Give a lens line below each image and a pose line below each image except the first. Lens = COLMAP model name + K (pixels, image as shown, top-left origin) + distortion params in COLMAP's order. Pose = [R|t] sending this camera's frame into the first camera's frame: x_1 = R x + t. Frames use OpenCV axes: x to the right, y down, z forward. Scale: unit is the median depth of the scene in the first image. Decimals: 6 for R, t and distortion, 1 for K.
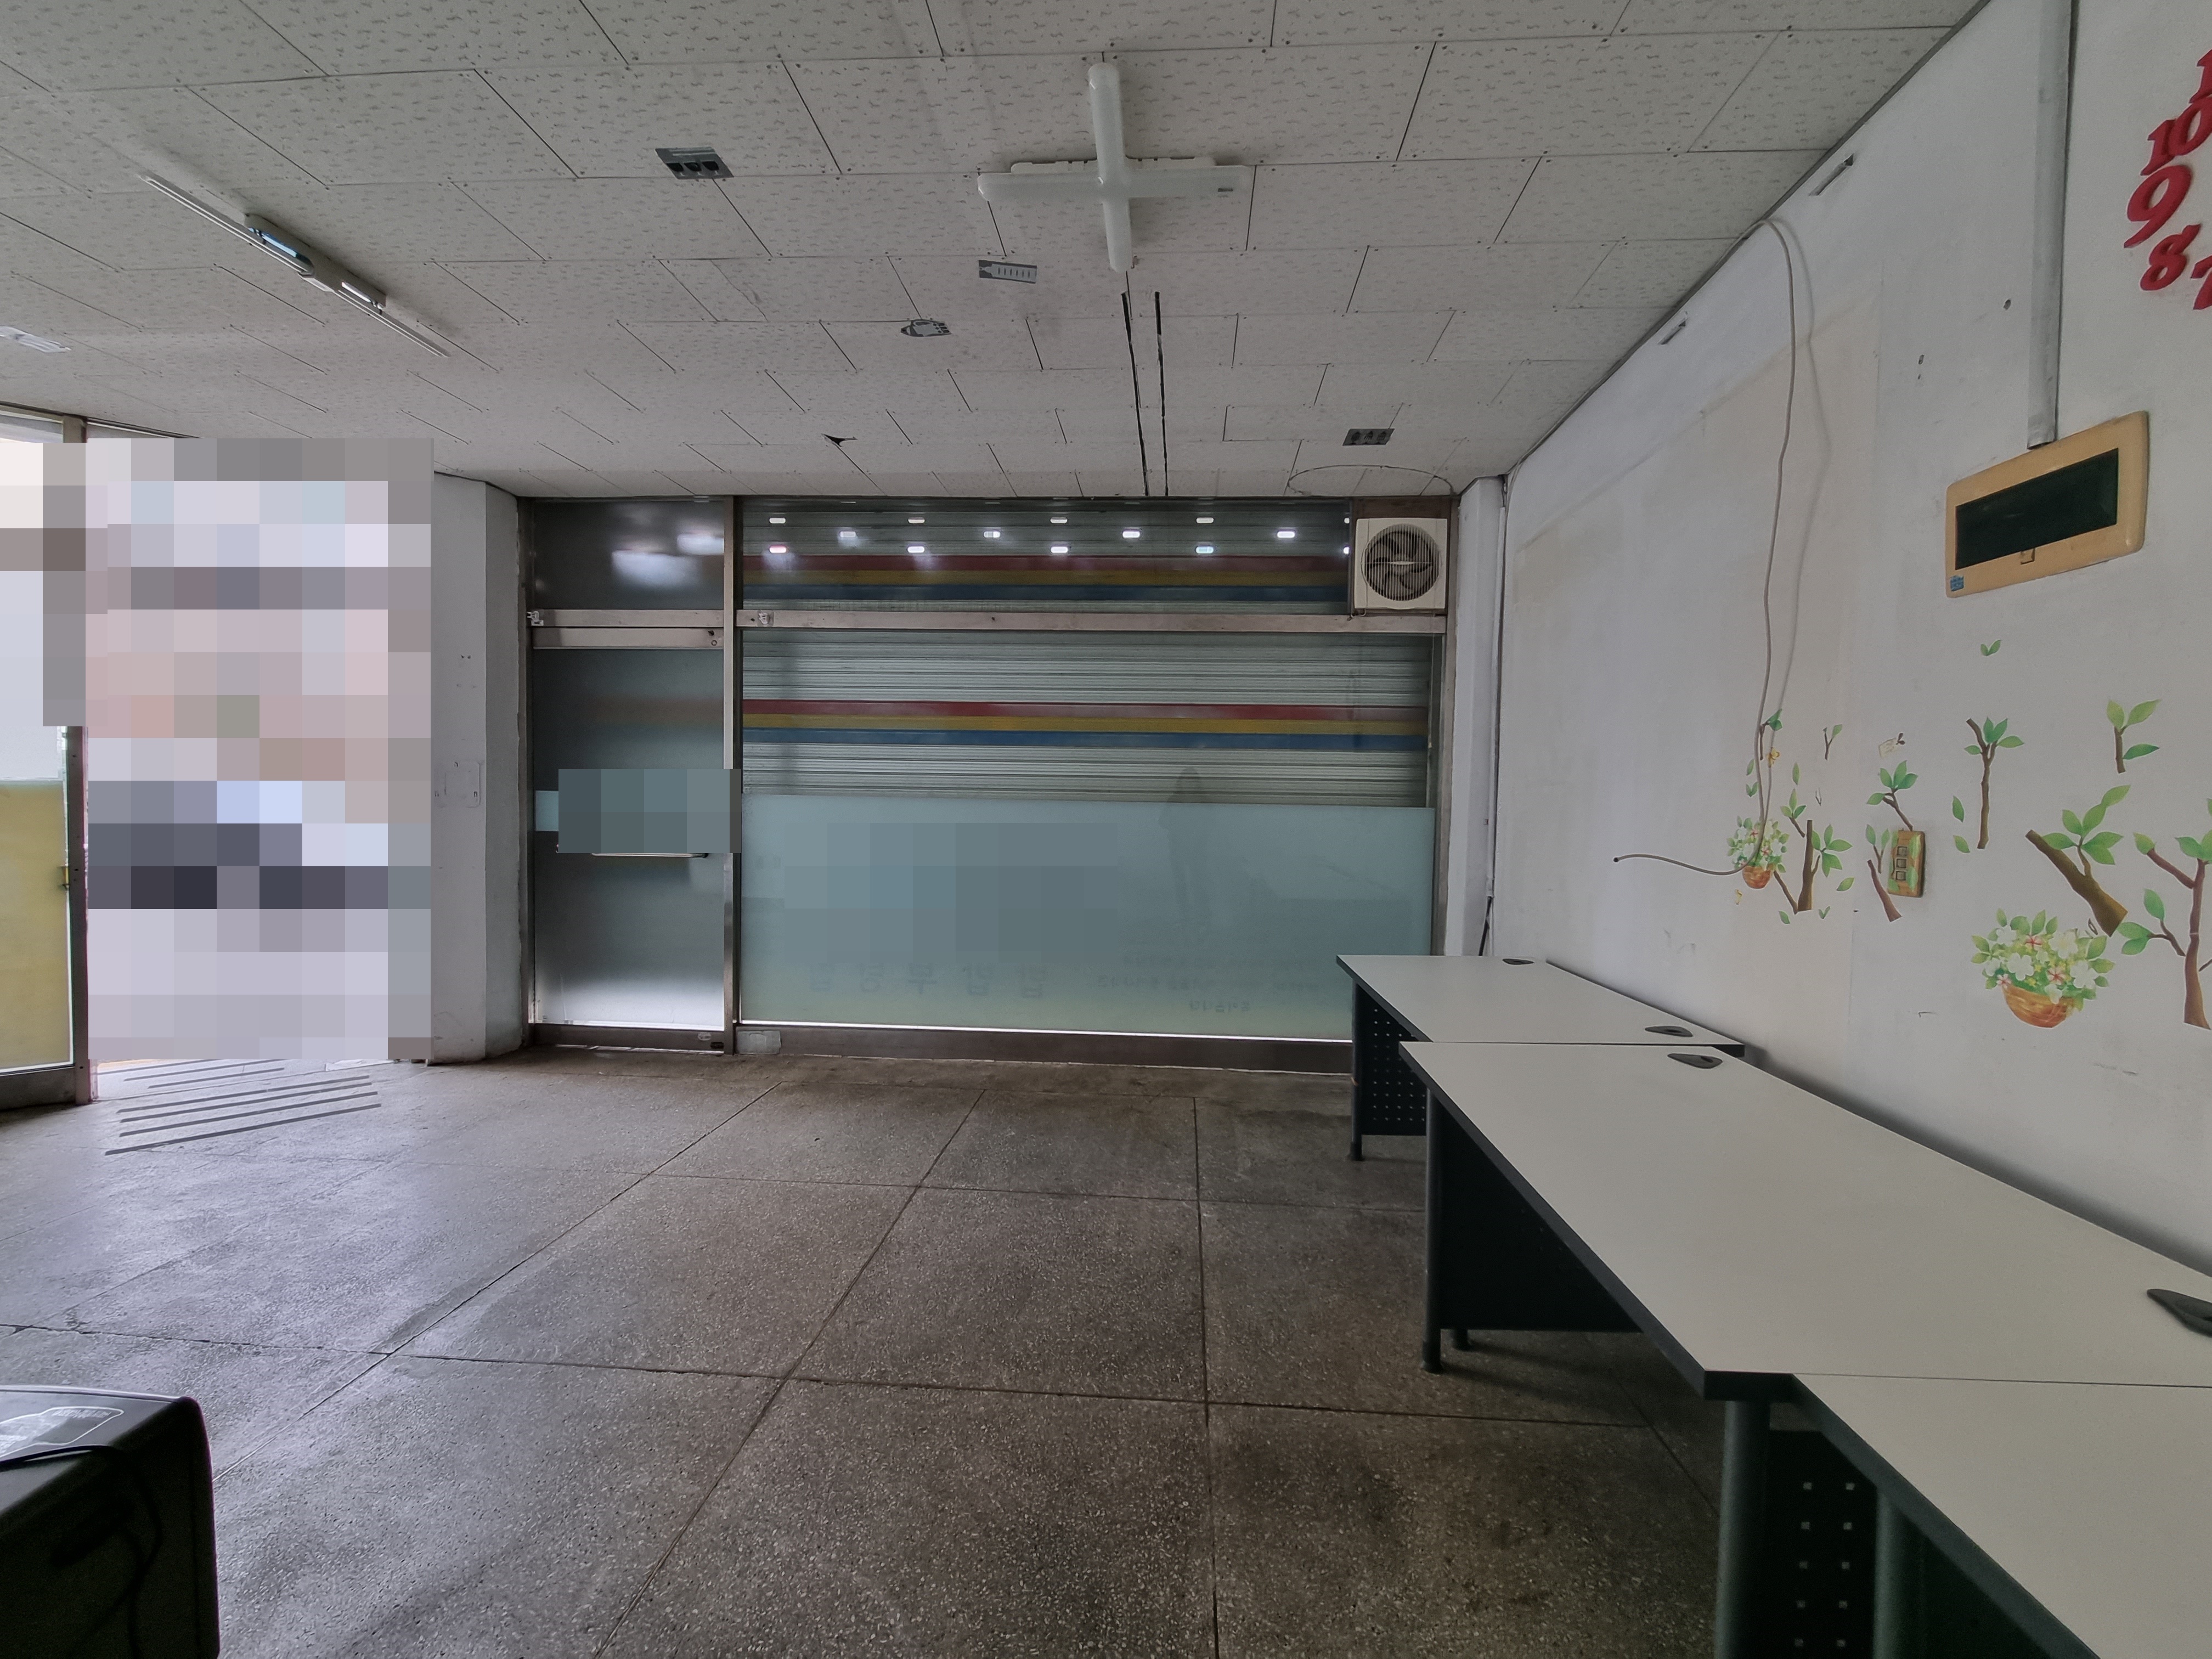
lens RADIAL K [[897.0, 0, 1134.9], [0, 897.0, 830.3], [0, 0, 1]] dist [0.003568, -0.003493]
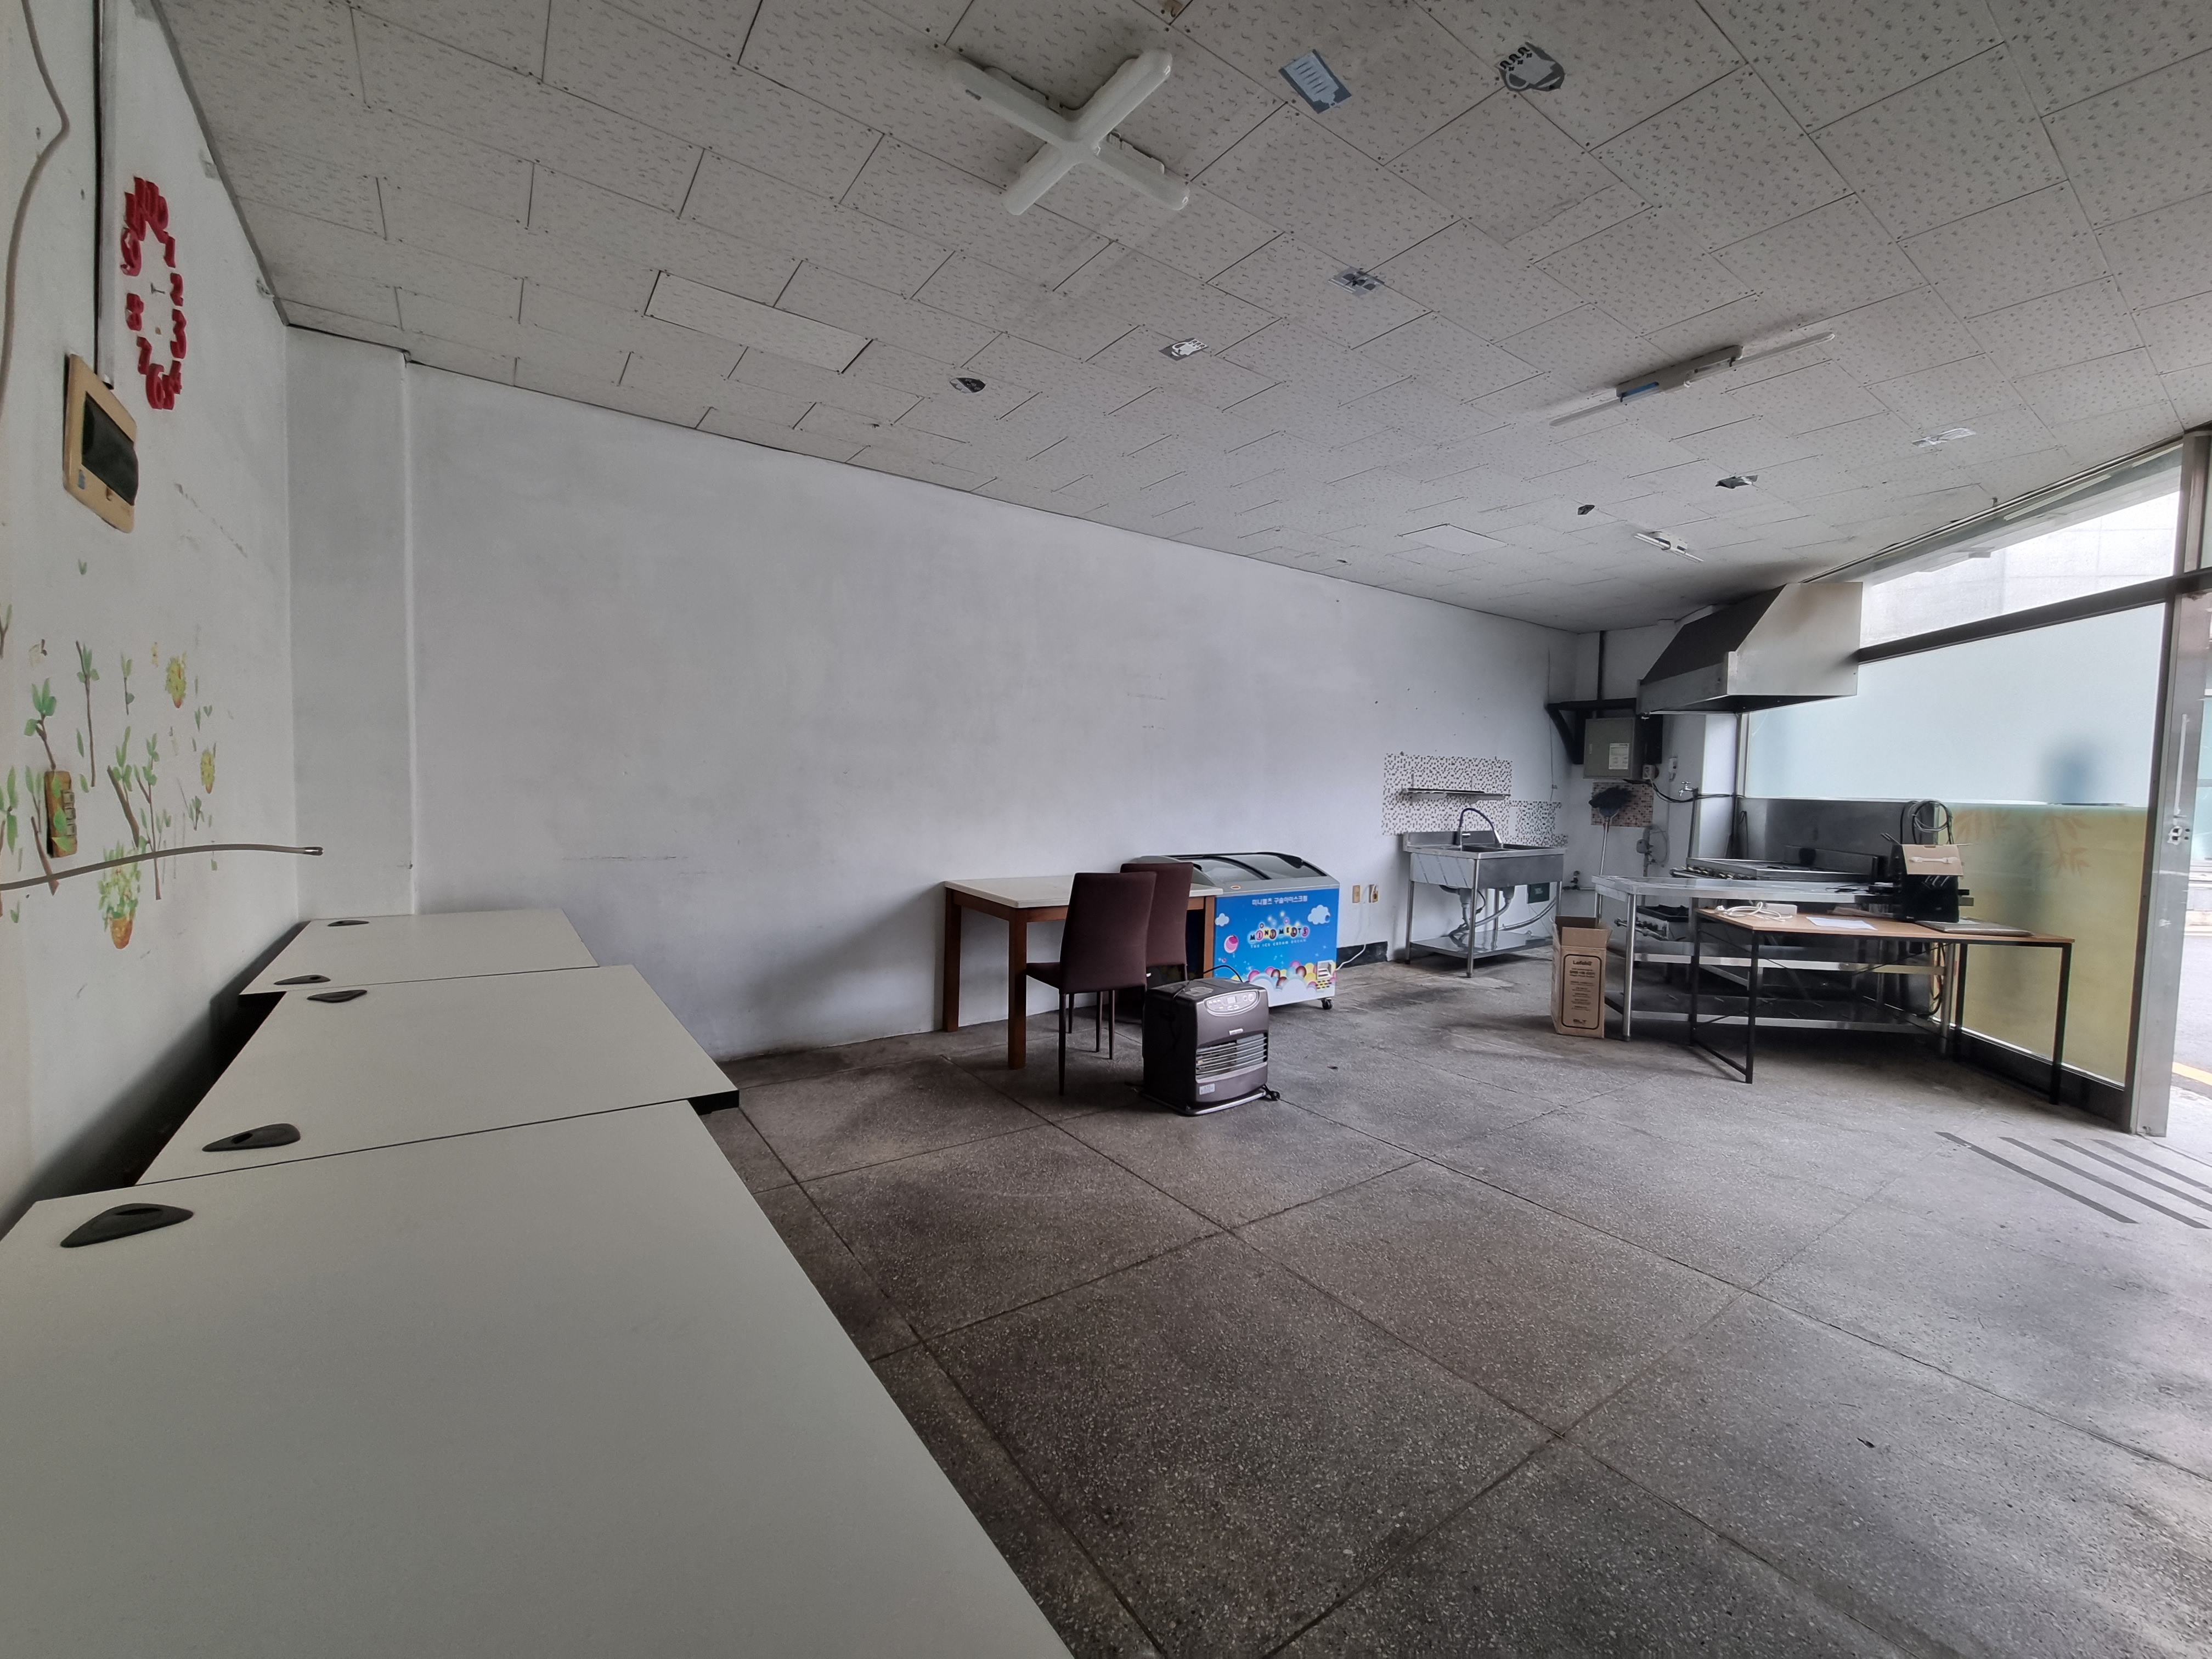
lens RADIAL K [[897.0, 0, 1133.2], [0, 897.0, 827.0], [0, 0, 1]] dist [0.003568, -0.003493]
pose [[-0.774191, -0.007149, -0.632912, 0.391883], [-0.059546, 0.996324, 0.061584, -0.032921], [0.630145, 0.085365, -0.771770, 1.341120]]
